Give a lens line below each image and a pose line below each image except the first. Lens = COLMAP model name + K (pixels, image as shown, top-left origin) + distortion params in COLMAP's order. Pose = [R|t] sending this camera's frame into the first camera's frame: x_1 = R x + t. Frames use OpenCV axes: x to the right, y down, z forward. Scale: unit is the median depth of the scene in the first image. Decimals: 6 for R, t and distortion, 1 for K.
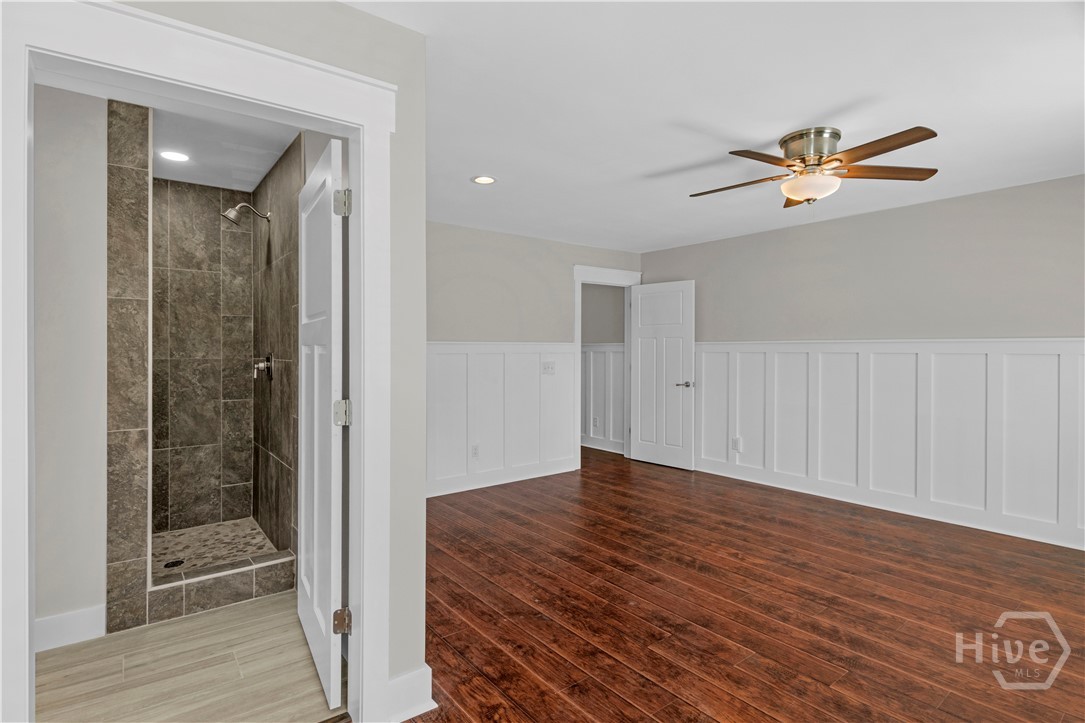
lens RADIAL K [[539.8, 0, 541.5], [0, 539.8, 355.0], [0, 0, 1]] dist [0.005868, -0.013613]
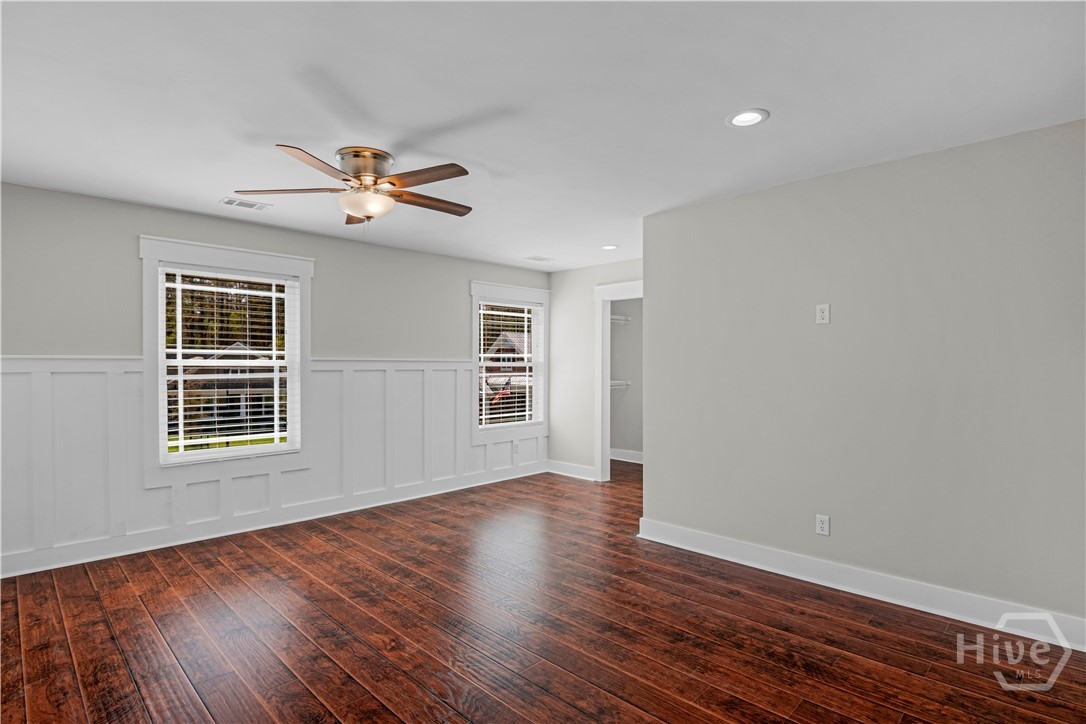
lens RADIAL K [[540.3, 0, 551.9], [0, 540.3, 366.2], [0, 0, 1]] dist [0.005868, -0.013613]
pose [[-0.989767, 0.000093, -0.142690, 0.283086], [-0.001782, 0.999914, 0.013012, -0.025287], [0.142679, 0.013133, -0.989682, 1.956178]]
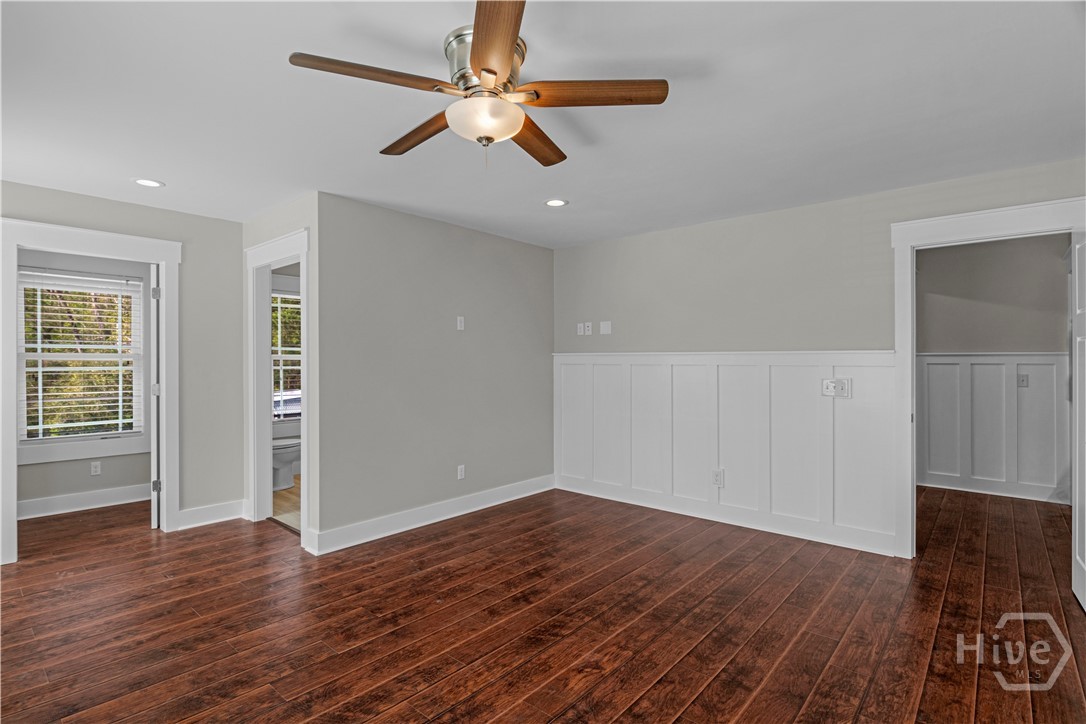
lens RADIAL K [[540.3, 0, 521.1], [0, 540.3, 356.9], [0, 0, 1]] dist [0.005868, -0.013613]
pose [[0.169915, -0.004136, -0.985450, 1.129312], [-0.008523, 0.999948, -0.005667, -0.015060], [0.985422, 0.009362, 0.169871, 0.883155]]
